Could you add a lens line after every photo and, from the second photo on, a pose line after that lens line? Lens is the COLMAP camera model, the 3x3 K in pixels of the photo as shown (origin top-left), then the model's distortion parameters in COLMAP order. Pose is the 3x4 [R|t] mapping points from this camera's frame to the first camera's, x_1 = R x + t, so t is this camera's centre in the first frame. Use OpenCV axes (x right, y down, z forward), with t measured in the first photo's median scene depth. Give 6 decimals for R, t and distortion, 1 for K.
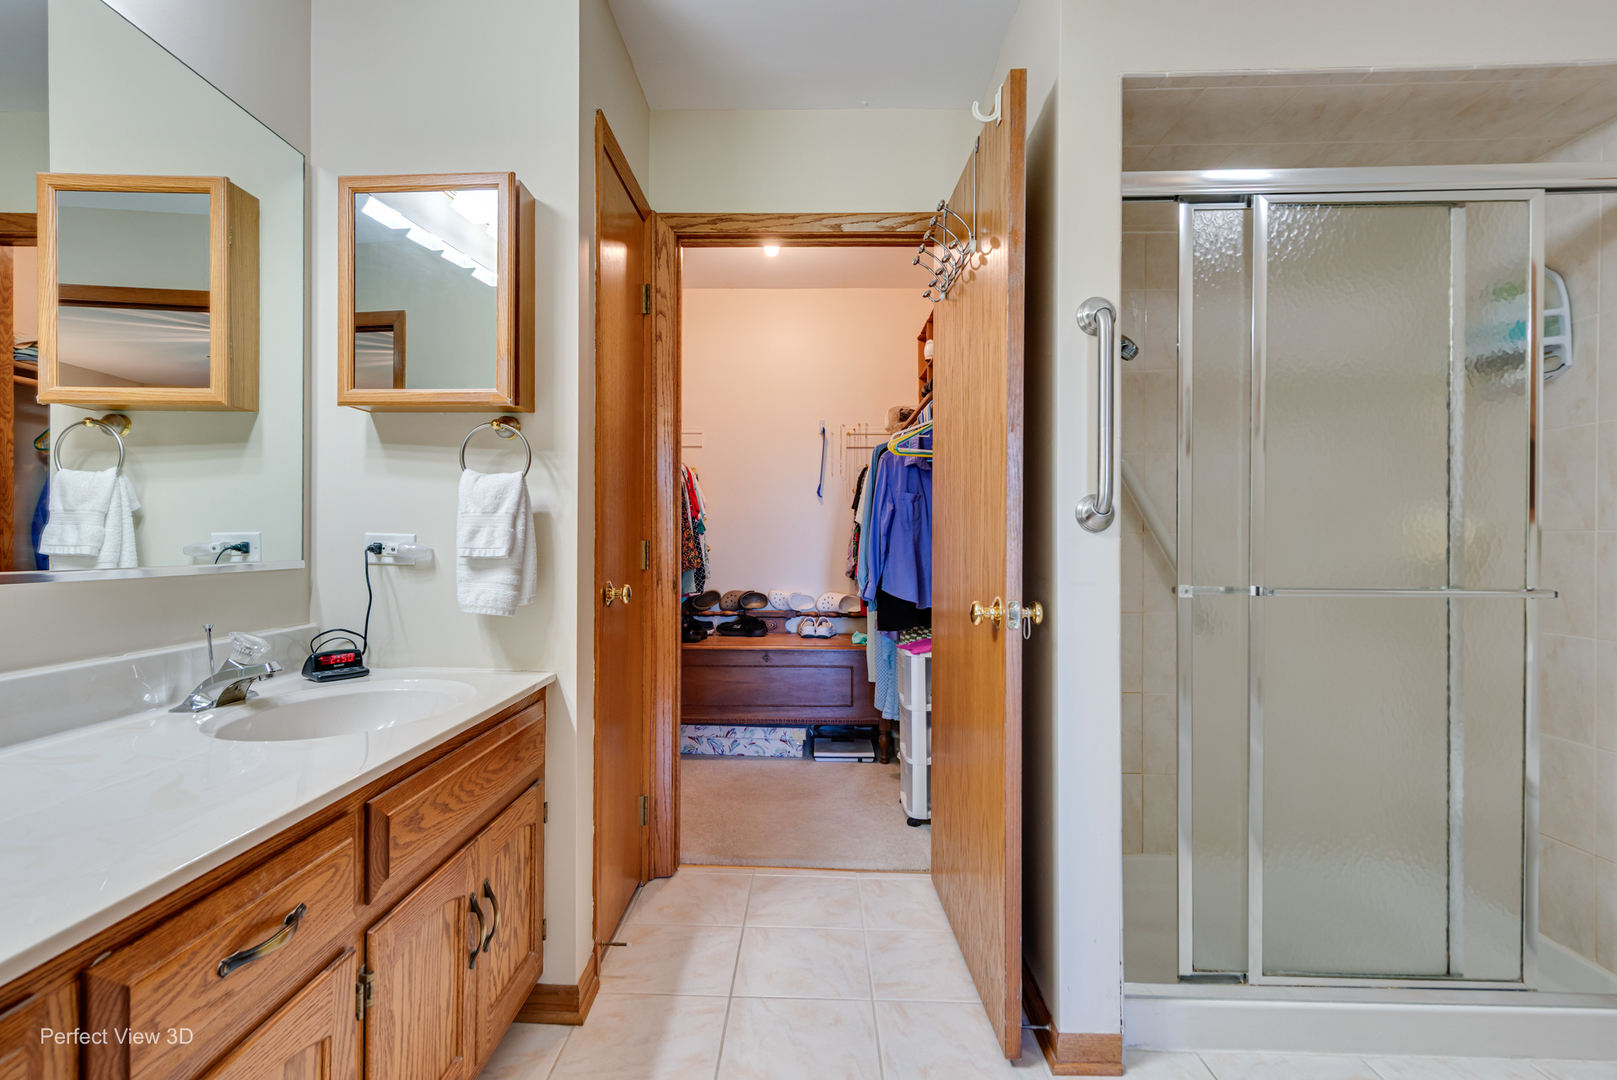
lens RADIAL K [[777.5, 0, 790.9], [0, 777.5, 546.8], [0, 0, 1]] dist [0.010883, -0.008021]
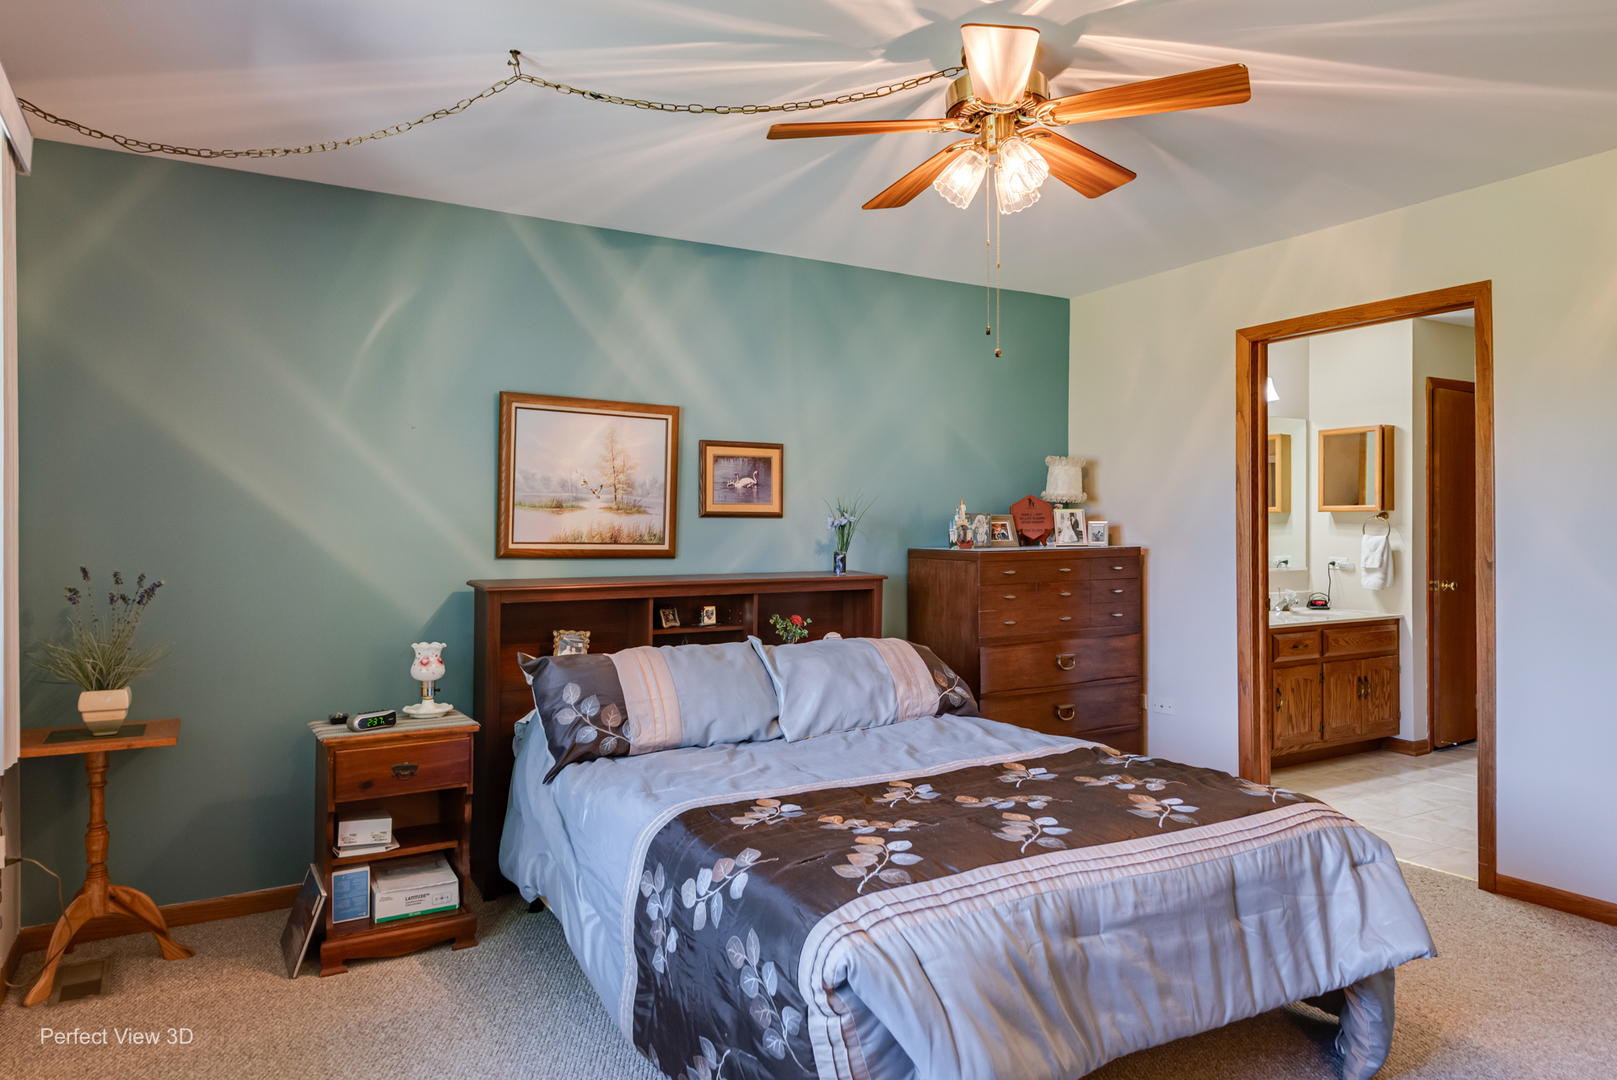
lens RADIAL K [[969.5, 0, 808.5], [0, 969.5, 540.0], [0, 0, 1]] dist [0.002797, -0.000312]
pose [[0.512755, -0.000079, -0.858535, 1.431350], [0.001564, 0.999998, 0.000842, -0.085074], [0.858534, -0.001774, 0.512754, -2.294728]]
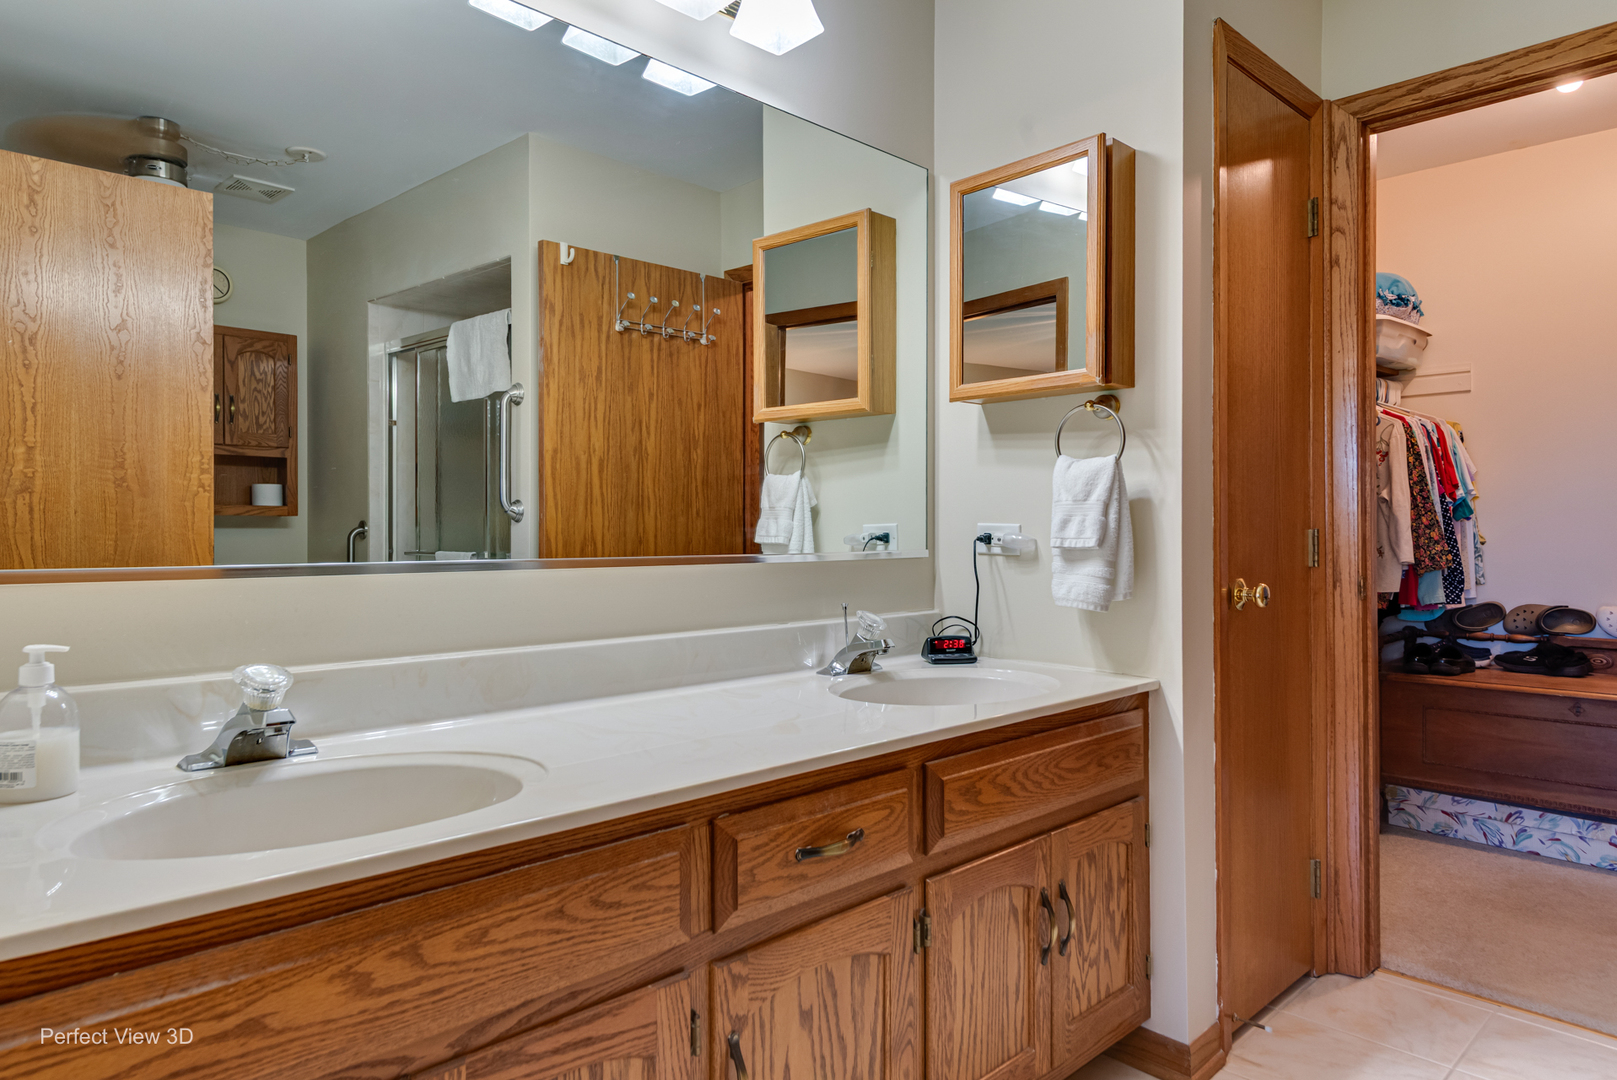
lens RADIAL K [[996.5, 0, 808.5], [0, 996.5, 540.0], [0, 0, 1]] dist [0.002957, -0.001364]
pose [[0.719818, 0.001266, -0.694161, 0.204418], [-0.000438, 0.999999, 0.001369, 0.002261], [0.694162, -0.000682, 0.719818, -0.092031]]
